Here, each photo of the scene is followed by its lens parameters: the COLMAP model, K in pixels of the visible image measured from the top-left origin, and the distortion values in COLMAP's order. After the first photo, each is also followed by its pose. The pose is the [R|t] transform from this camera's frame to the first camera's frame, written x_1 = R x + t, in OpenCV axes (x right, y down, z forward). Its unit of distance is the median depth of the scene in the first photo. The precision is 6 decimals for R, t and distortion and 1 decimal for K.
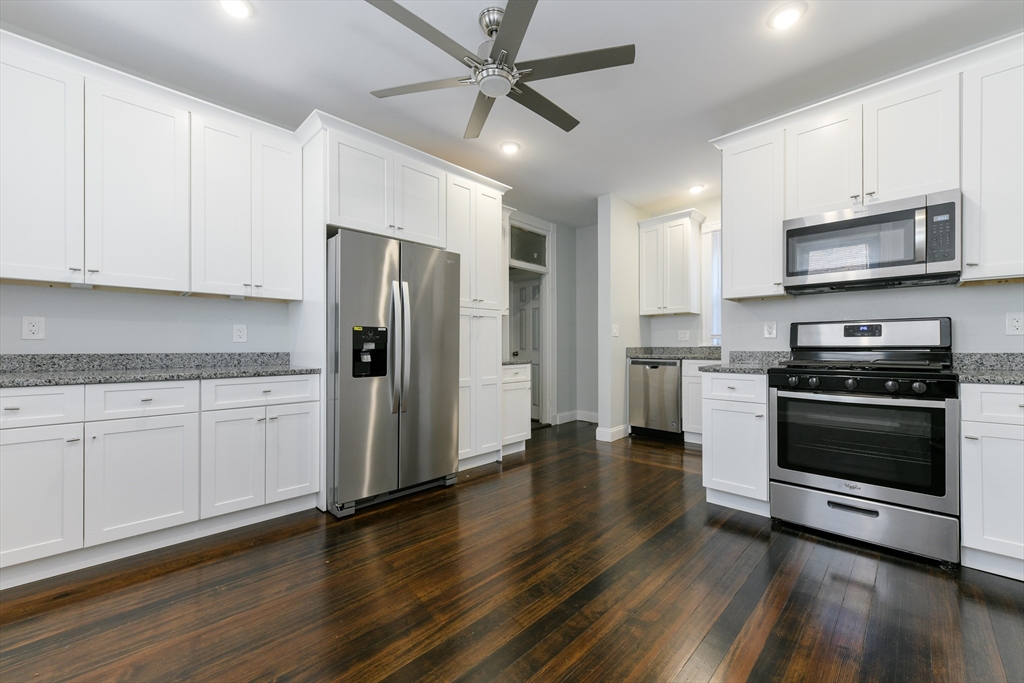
lens RADIAL K [[403.9, 0, 517.4], [0, 403.9, 343.2], [0, 0, 1]] dist [0.000052, -0.000027]
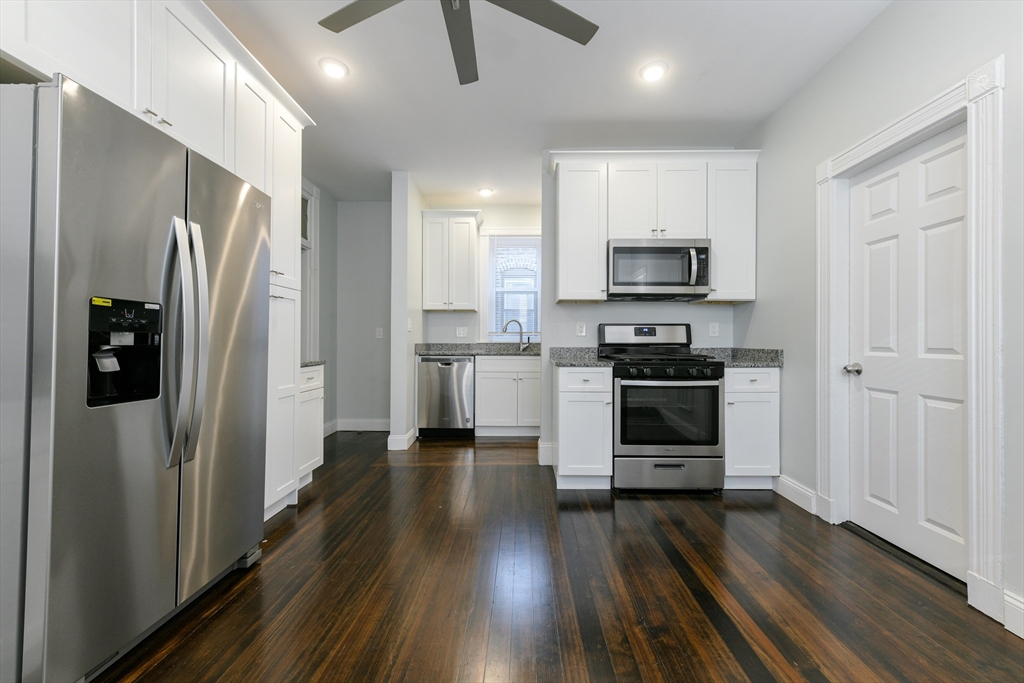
lens RADIAL K [[405.0, 0, 515.2], [0, 405.0, 337.9], [0, 0, 1]] dist [0.001044, 0.000042]
pose [[0.720922, 0.012665, 0.692900, -0.362949], [-0.009740, 0.999919, -0.008143, 0.004621], [-0.692947, -0.000878, 0.720988, 0.316350]]
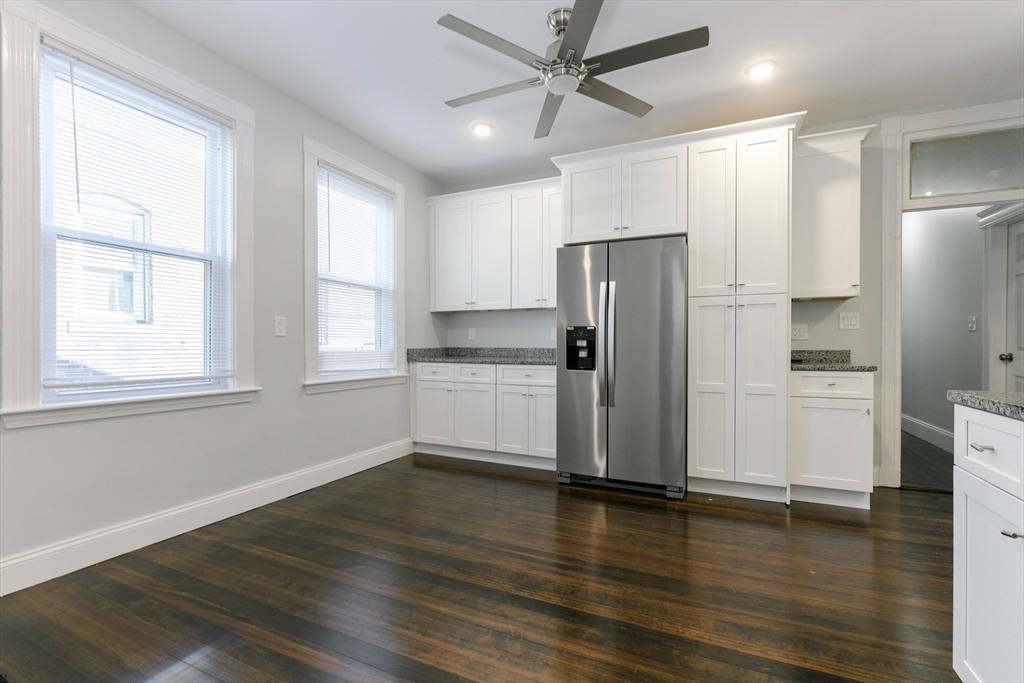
lens RADIAL K [[437.2, 0, 518.4], [0, 437.2, 347.4], [0, 0, 1]] dist [0.000984, 0.000051]
pose [[0.341989, 0.008000, -0.939670, 0.730371], [0.005850, 0.999926, 0.010643, 0.004739], [0.939686, -0.009137, 0.341917, 0.408916]]
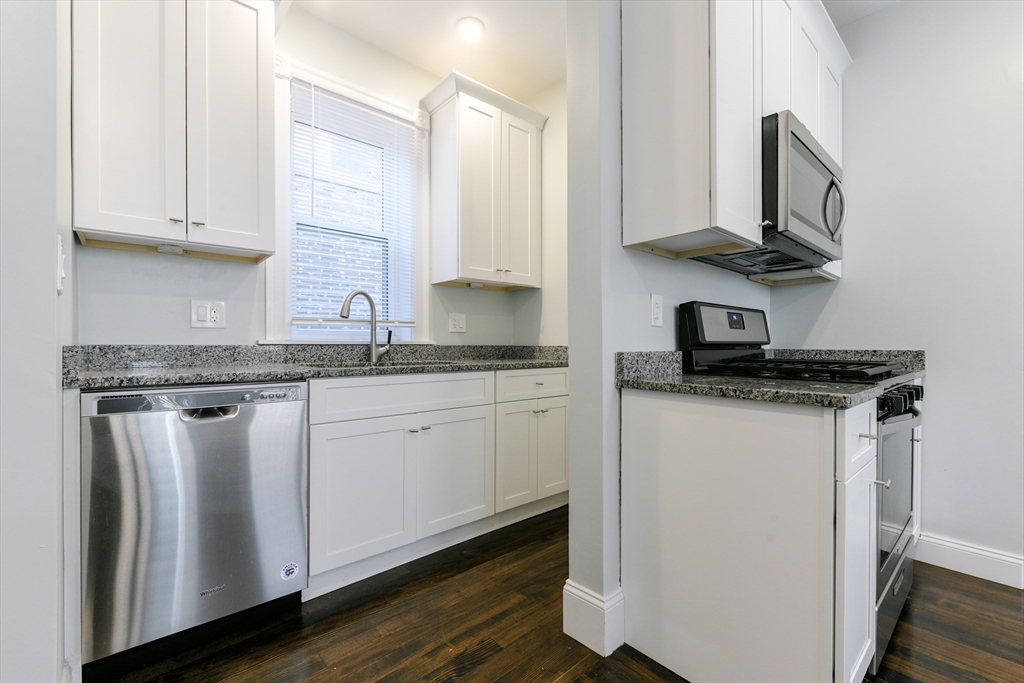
lens RADIAL K [[437.2, 0, 518.4], [0, 437.2, 347.4], [0, 0, 1]] dist [0.000984, 0.000051]
pose [[0.062378, -0.002974, 0.998048, 0.050577], [-0.006025, 0.999976, 0.003357, 0.015450], [-0.998034, -0.006223, 0.062358, 1.269135]]
